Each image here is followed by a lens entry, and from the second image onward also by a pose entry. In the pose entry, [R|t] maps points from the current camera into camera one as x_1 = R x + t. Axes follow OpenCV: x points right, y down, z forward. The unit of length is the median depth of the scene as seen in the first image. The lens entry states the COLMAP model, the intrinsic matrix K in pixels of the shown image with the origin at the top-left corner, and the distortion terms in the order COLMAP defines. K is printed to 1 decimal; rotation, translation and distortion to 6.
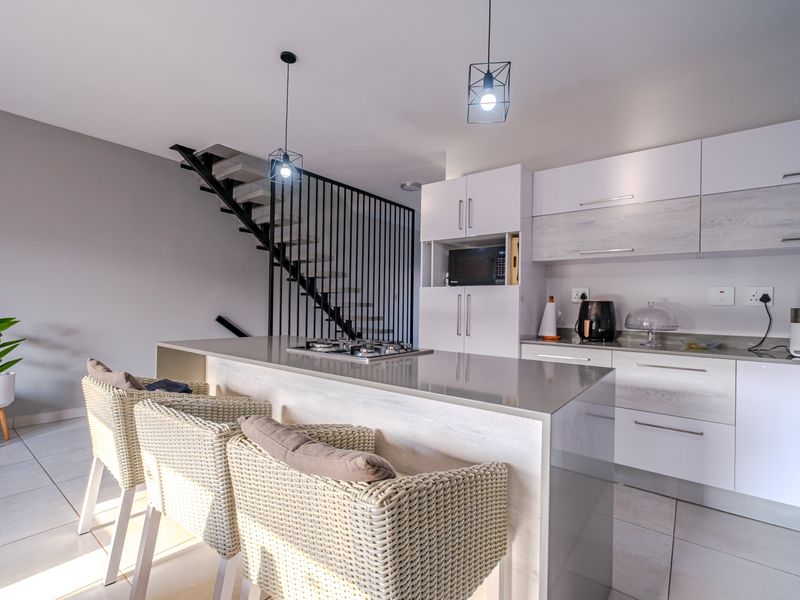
lens RADIAL K [[380.5, 0, 397.2], [0, 380.5, 303.1], [0, 0, 1]] dist [-0.009863, 0.000530]
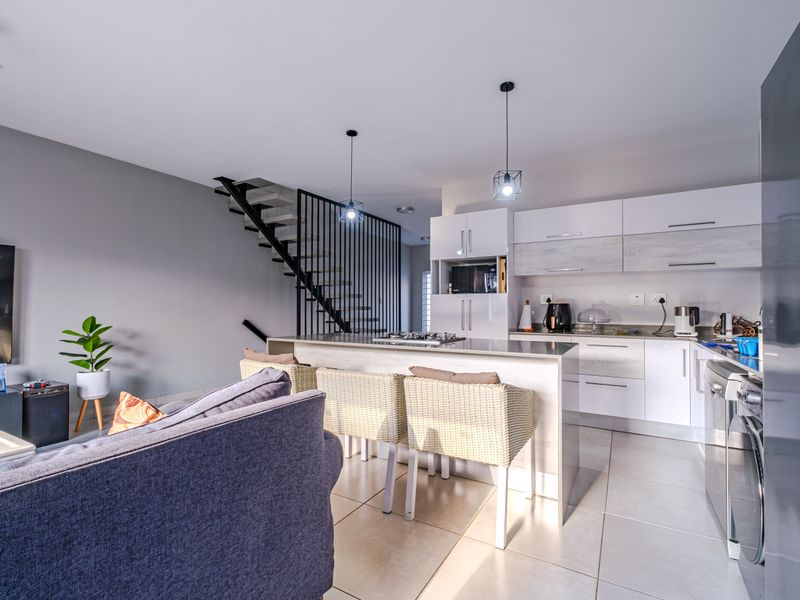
lens RADIAL K [[380.5, 0, 399.7], [0, 380.5, 301.5], [0, 0, 1]] dist [-0.009863, 0.000530]
pose [[0.991240, -0.012704, 0.131457, -0.241088], [0.014104, 0.999853, -0.009727, -0.007206], [-0.131314, 0.011496, 0.991274, -0.323150]]
